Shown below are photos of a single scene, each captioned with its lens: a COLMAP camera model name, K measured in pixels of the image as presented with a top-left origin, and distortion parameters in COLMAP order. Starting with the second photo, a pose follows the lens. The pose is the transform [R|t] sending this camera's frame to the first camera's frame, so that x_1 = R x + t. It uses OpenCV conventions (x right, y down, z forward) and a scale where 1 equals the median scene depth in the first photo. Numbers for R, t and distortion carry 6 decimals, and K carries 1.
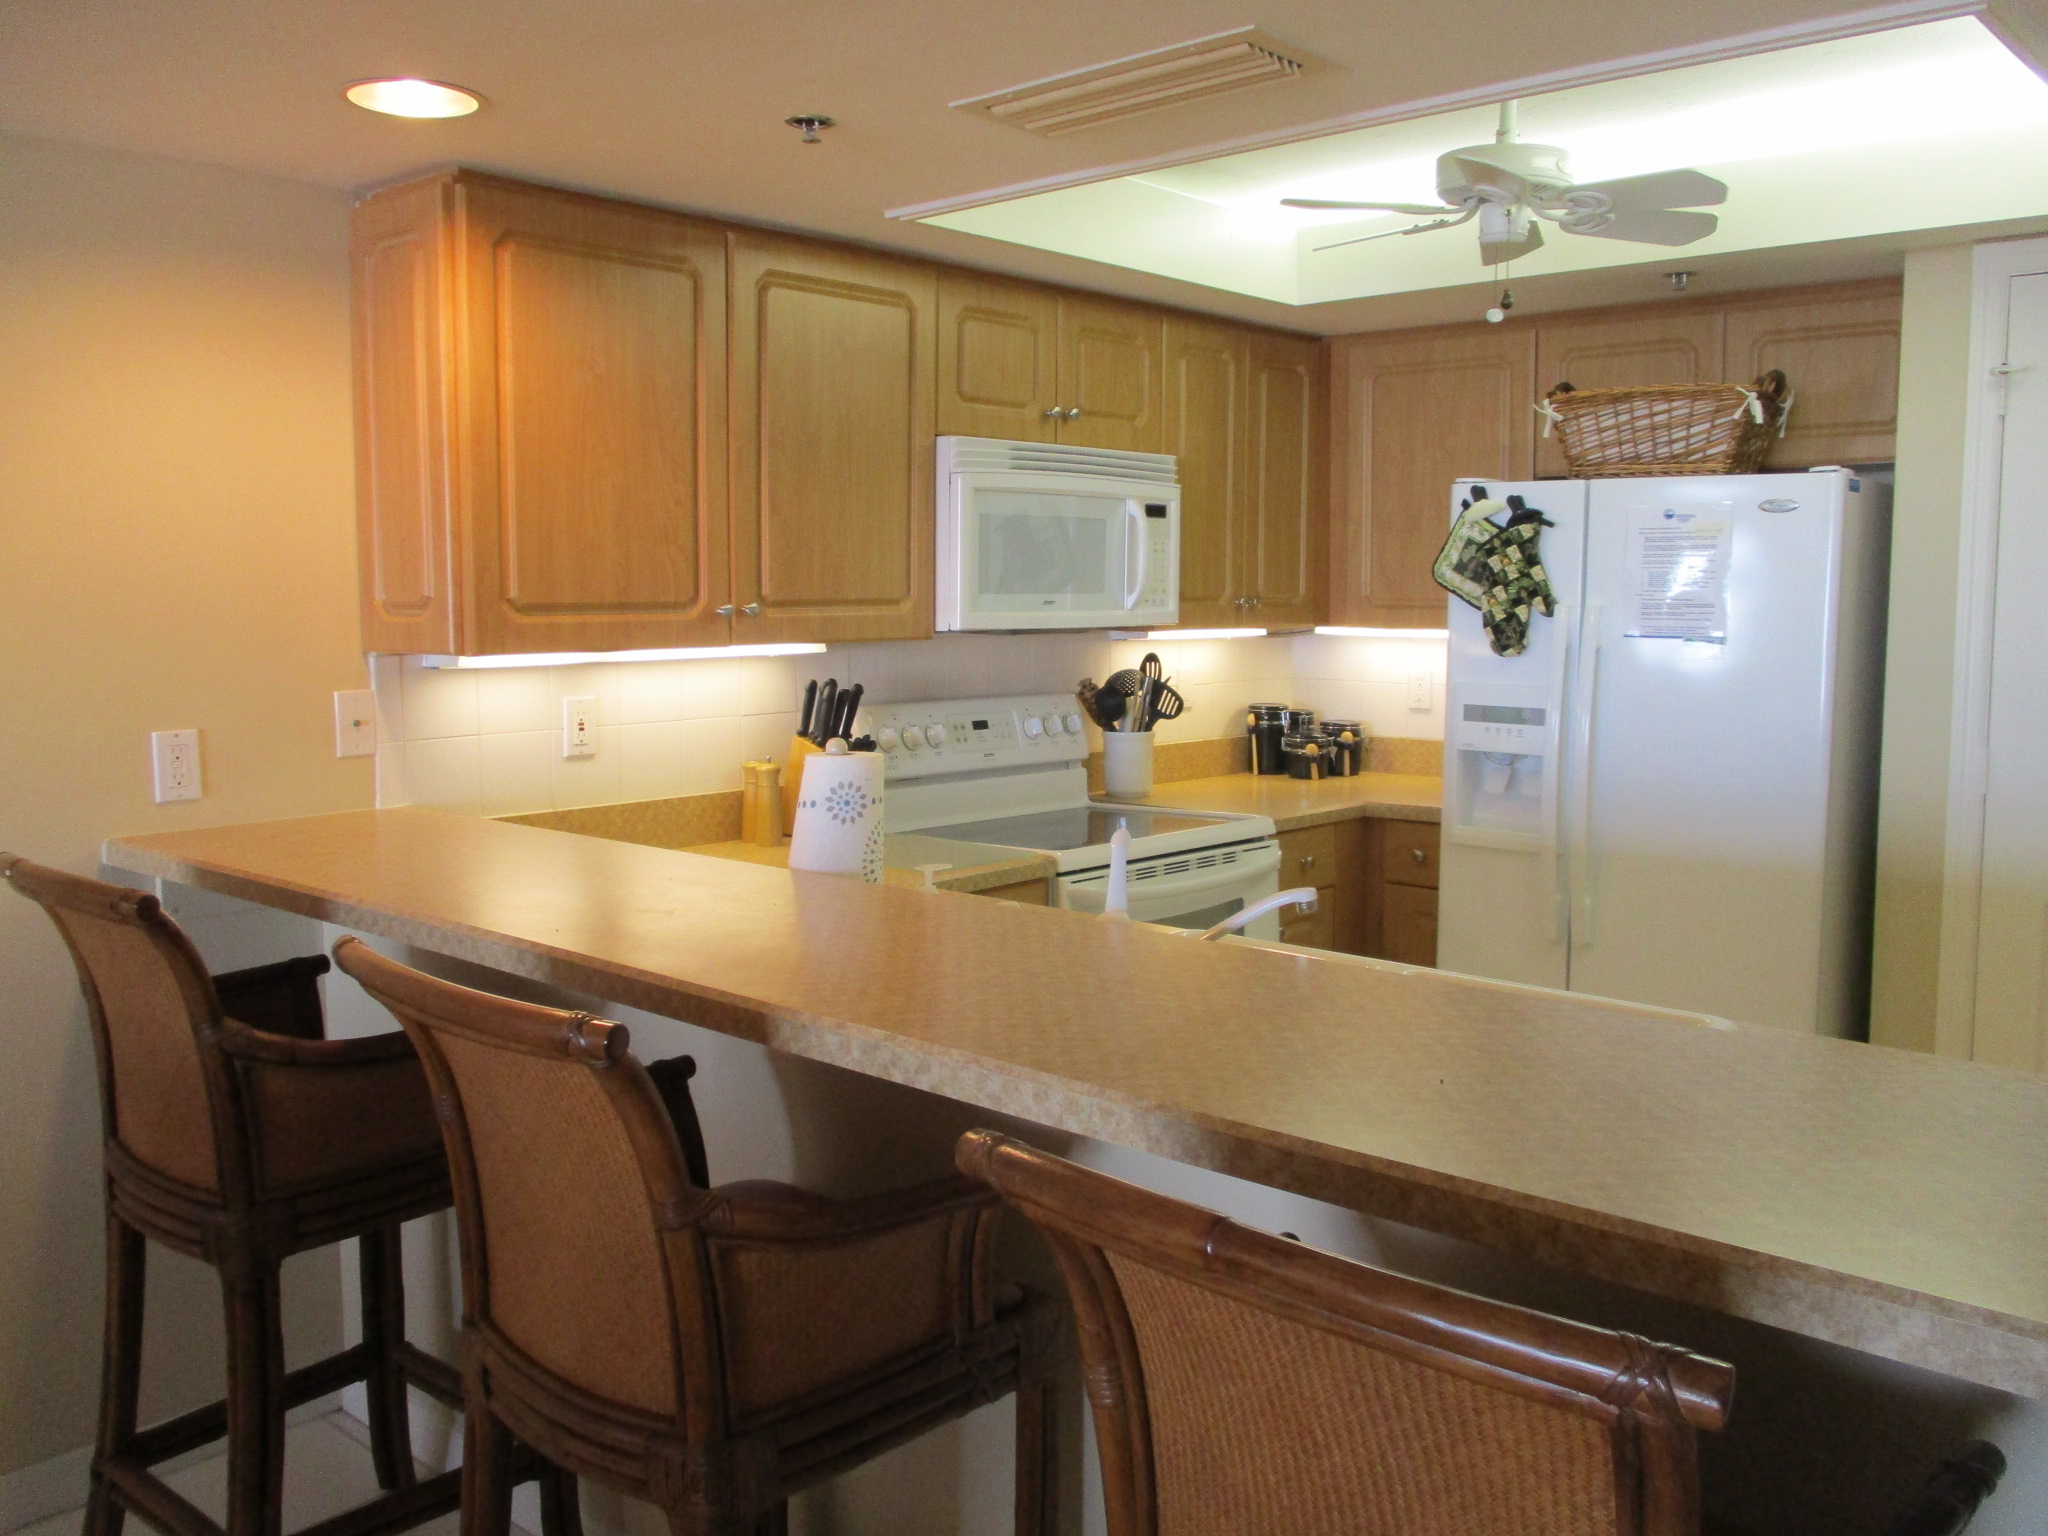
lens RADIAL K [[1734.3, 0, 1035.4], [0, 1734.3, 769.8], [0, 0, 1]] dist [-0.023702, 0.000288]
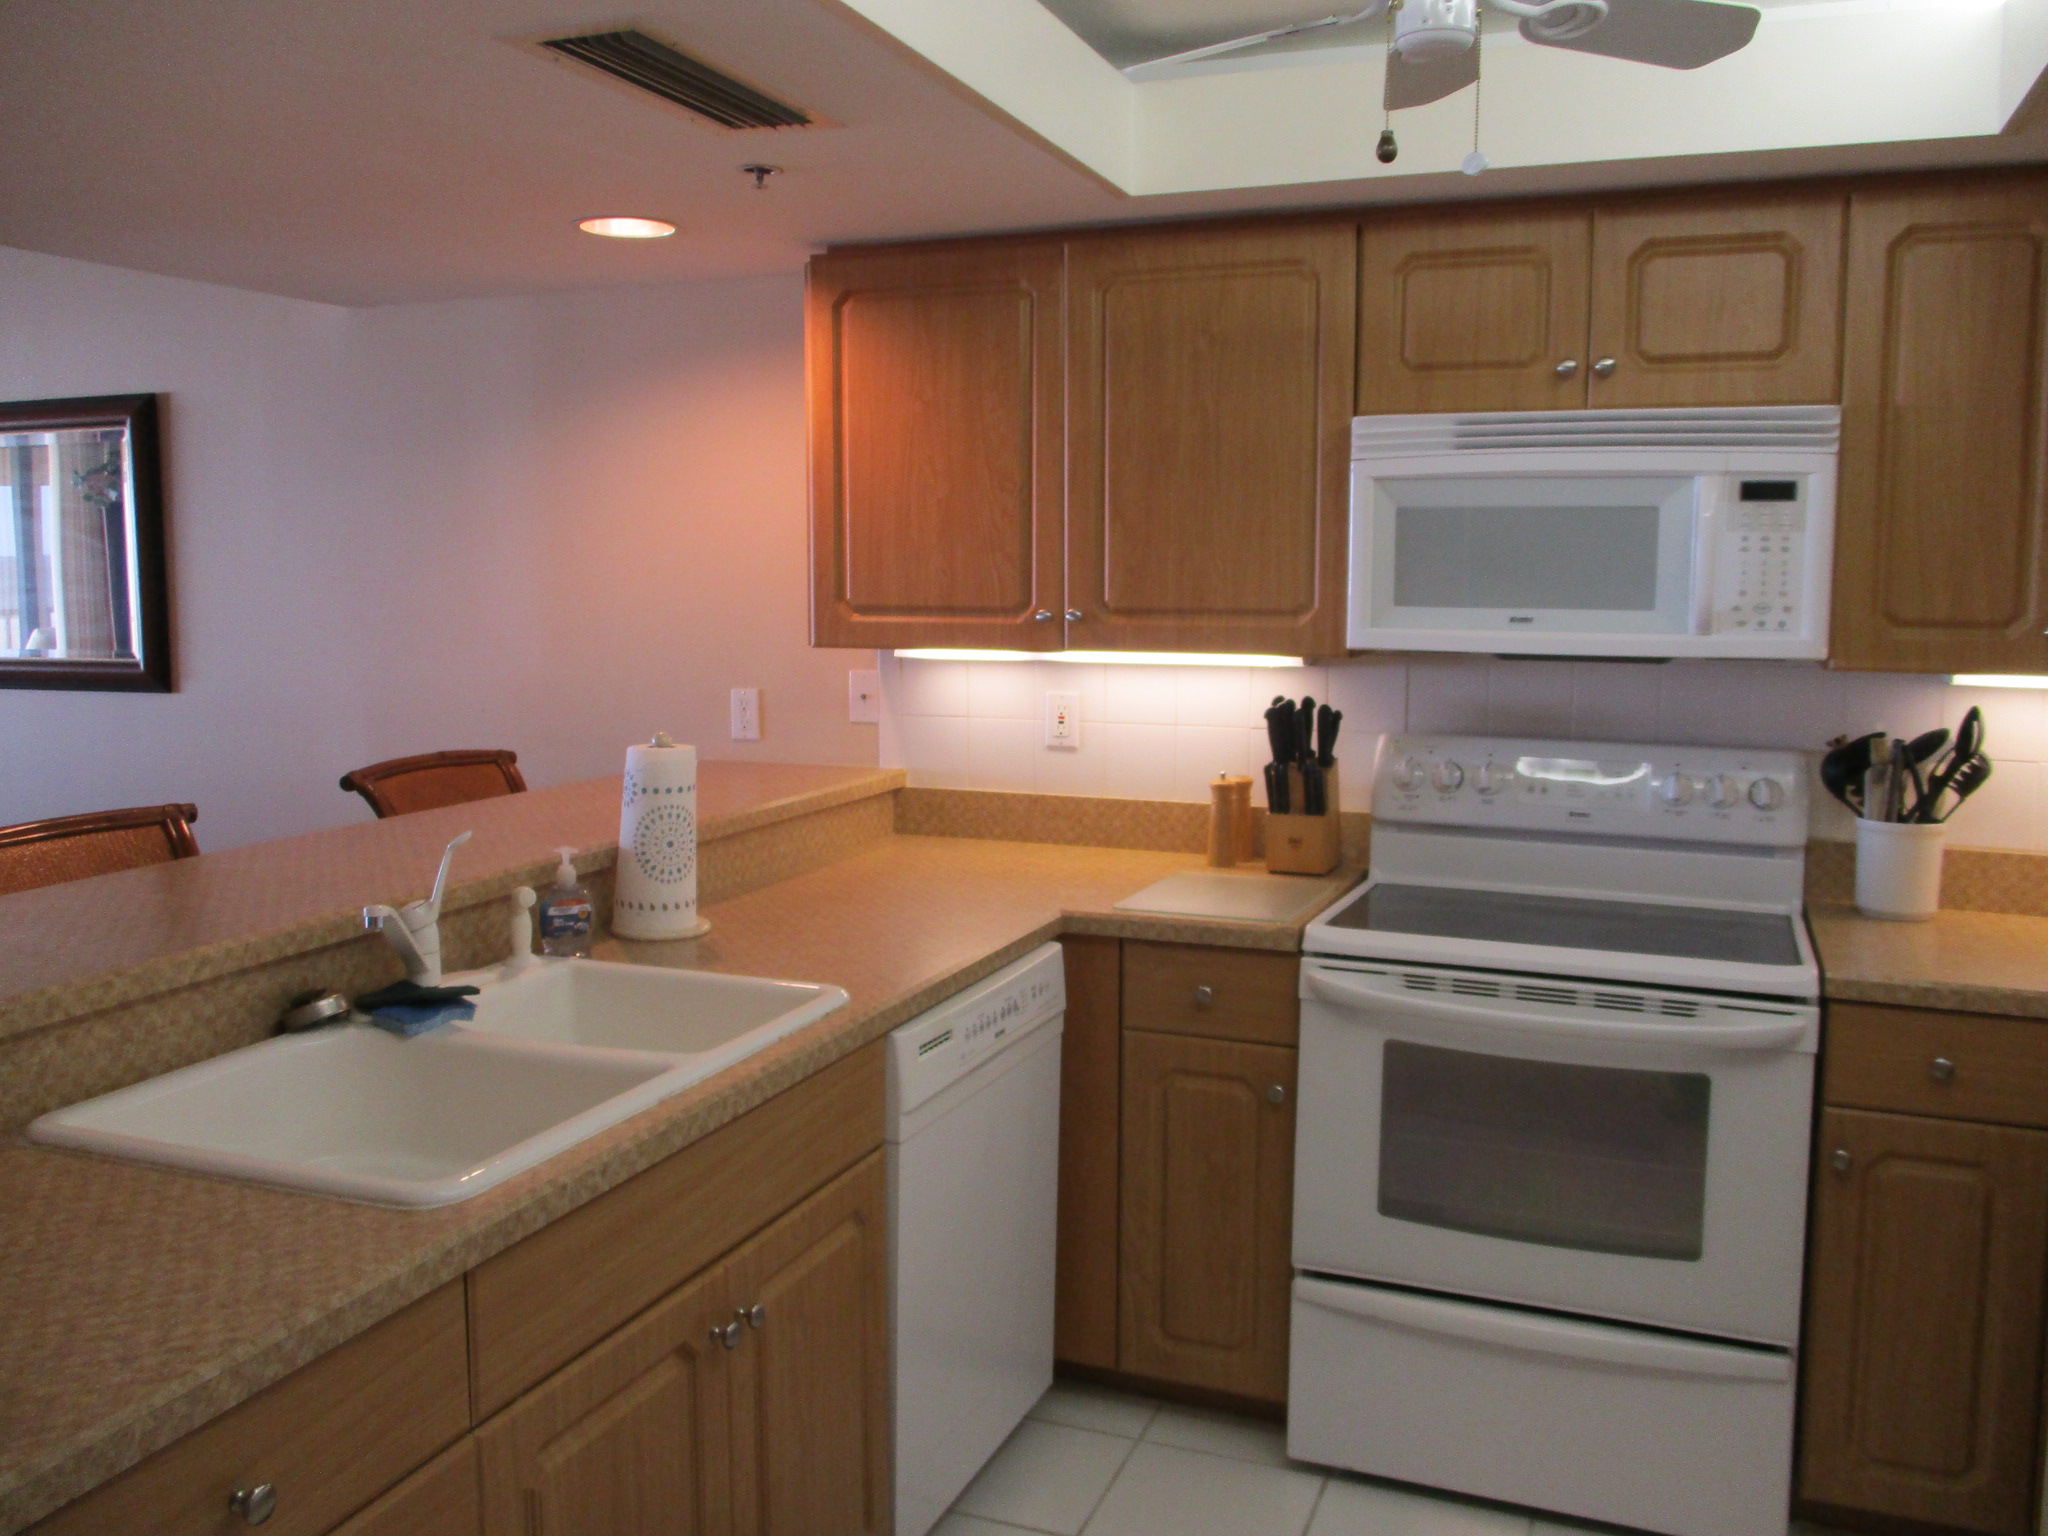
lens RADIAL K [[1734.3, 0, 1027.3], [0, 1734.3, 759.4], [0, 0, 1]] dist [-0.023702, 0.000288]
pose [[0.337863, 0.107321, -0.935056, 0.699042], [-0.103636, 0.991679, 0.076373, -0.076151], [0.935472, 0.071101, 0.346174, 0.573362]]
